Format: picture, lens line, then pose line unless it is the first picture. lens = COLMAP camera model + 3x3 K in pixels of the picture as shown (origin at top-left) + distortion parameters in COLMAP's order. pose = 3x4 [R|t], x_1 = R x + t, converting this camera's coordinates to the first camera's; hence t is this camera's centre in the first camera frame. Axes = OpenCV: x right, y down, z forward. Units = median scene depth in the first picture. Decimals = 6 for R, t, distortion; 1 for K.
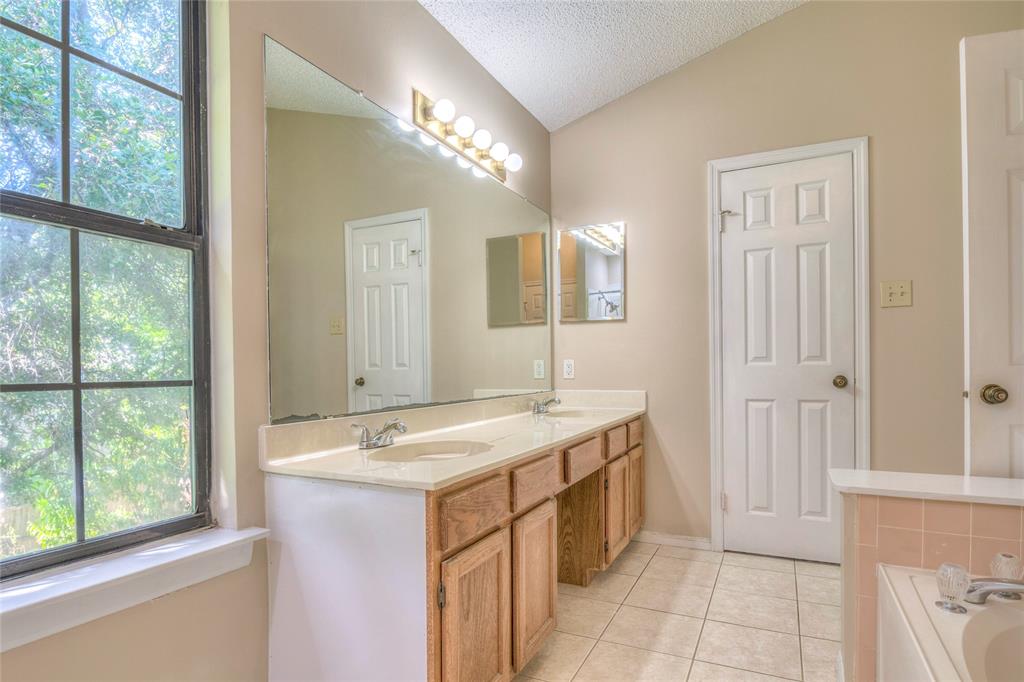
lens RADIAL K [[557.2, 0, 511.1], [0, 557.2, 372.1], [0, 0, 1]] dist [0.000400, -0.021822]
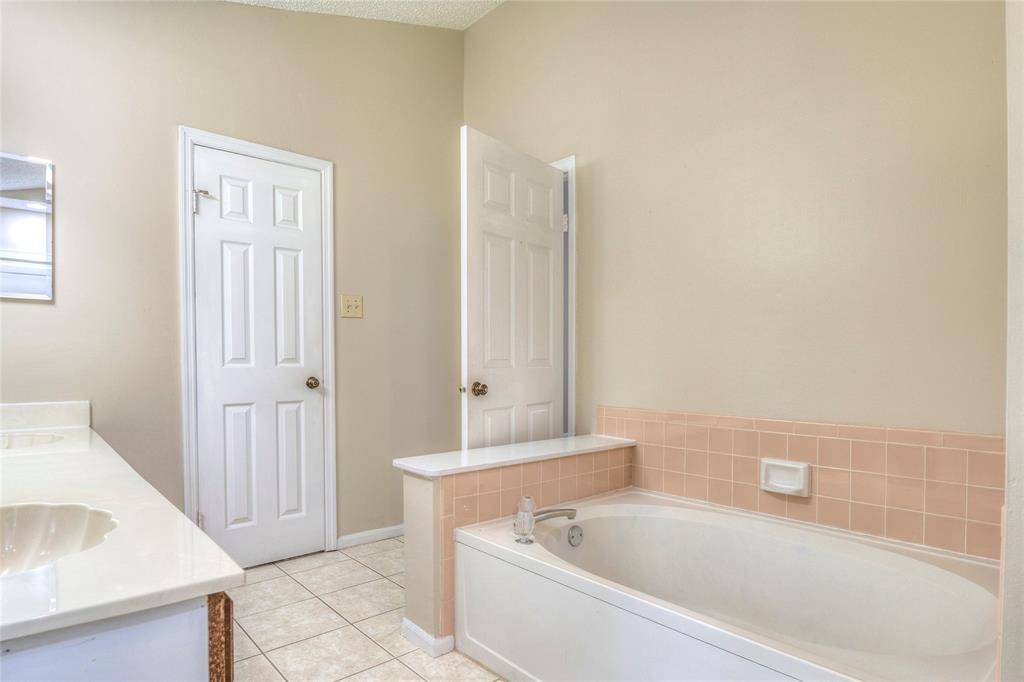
lens RADIAL K [[557.2, 0, 511.1], [0, 557.2, 372.1], [0, 0, 1]] dist [0.000400, -0.021822]
pose [[0.377787, -0.004535, 0.925882, -0.254787], [0.005596, 0.999981, 0.002614, -0.003930], [-0.925876, 0.004194, 0.377805, 0.235882]]
